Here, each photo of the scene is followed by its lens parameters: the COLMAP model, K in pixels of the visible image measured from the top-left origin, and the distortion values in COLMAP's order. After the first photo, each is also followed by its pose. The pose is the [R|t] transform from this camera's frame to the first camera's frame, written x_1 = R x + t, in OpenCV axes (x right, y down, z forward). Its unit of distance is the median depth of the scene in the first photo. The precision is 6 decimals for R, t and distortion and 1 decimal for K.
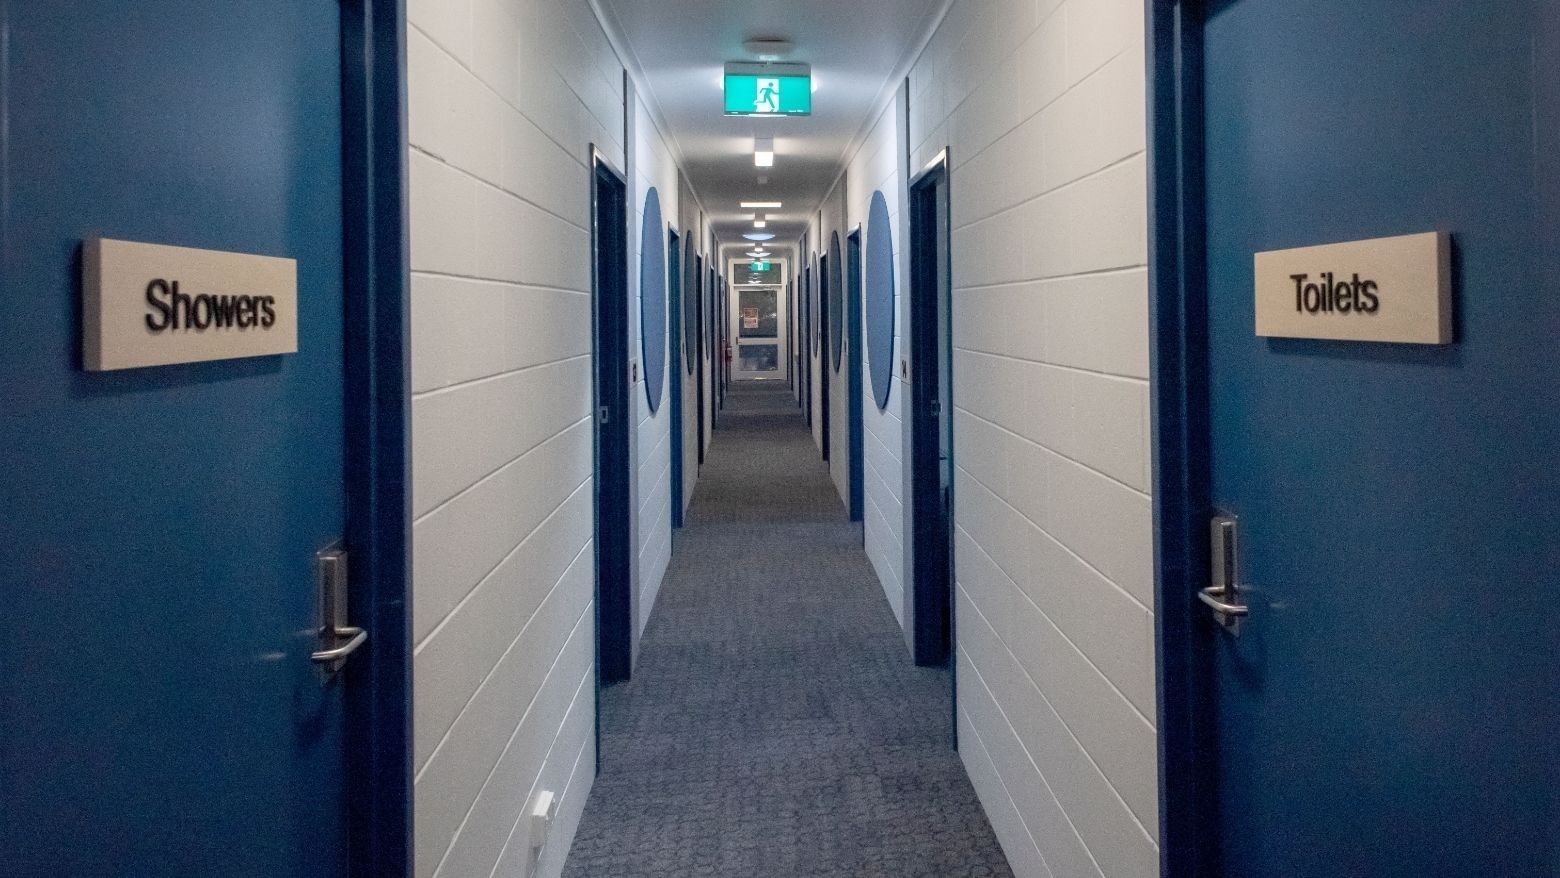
lens RADIAL K [[1776.0, 0, 780.0], [0, 1776.0, 439.0], [0, 0, 1]] dist [-0.005470, -0.003358]
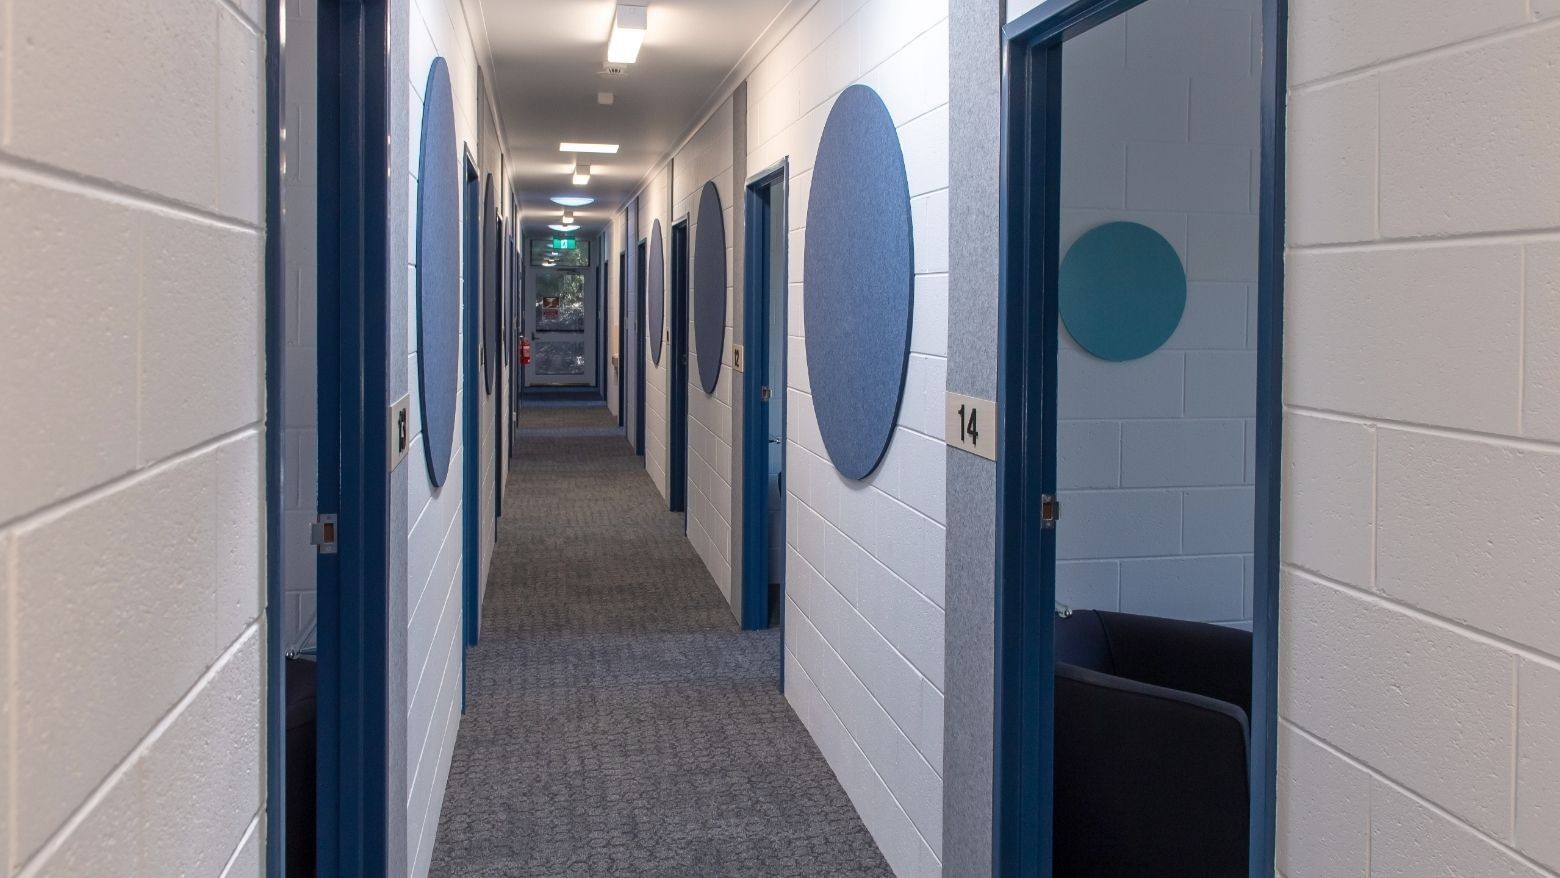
lens RADIAL K [[1776.0, 0, 780.0], [0, 1776.0, 439.0], [0, 0, 1]] dist [-0.005470, -0.003358]
pose [[0.991725, 0.011215, 0.127887, -0.026278], [-0.011810, 0.999923, 0.003892, -0.022528], [-0.127833, -0.005370, 0.991781, 0.320670]]
